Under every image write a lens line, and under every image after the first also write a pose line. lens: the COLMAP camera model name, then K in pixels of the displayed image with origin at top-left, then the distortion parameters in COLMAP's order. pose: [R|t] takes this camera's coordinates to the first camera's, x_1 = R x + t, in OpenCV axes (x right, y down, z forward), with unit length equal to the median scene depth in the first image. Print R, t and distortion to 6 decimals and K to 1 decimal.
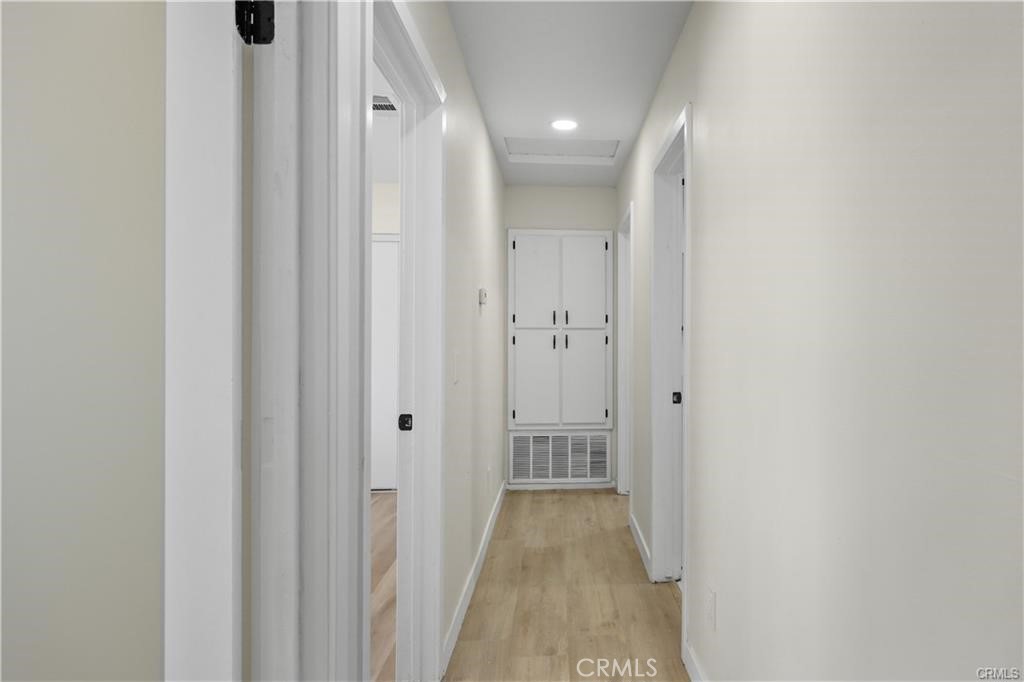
lens RADIAL K [[595.5, 0, 514.9], [0, 595.5, 341.4], [0, 0, 1]] dist [-0.001394, -0.000022]
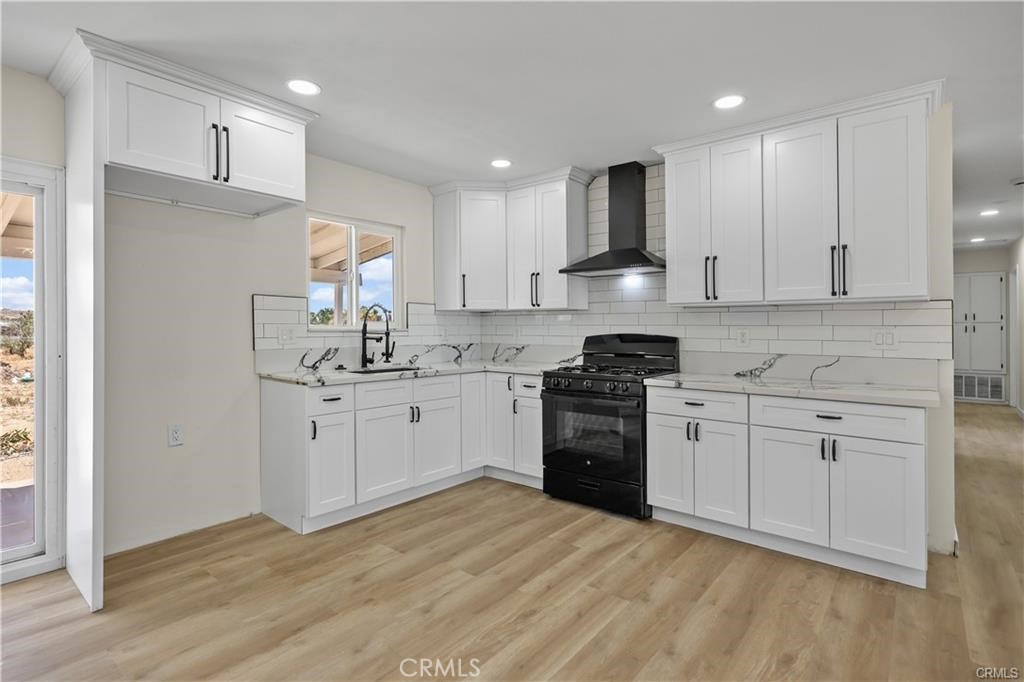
lens RADIAL K [[514.9, 0, 496.7], [0, 514.9, 328.6], [0, 0, 1]] dist [-0.001339, -0.002578]
pose [[0.811166, -0.004315, -0.584800, -0.203822], [0.002654, 0.999990, -0.003696, 0.001594], [0.584810, 0.001446, 0.811169, -1.321503]]
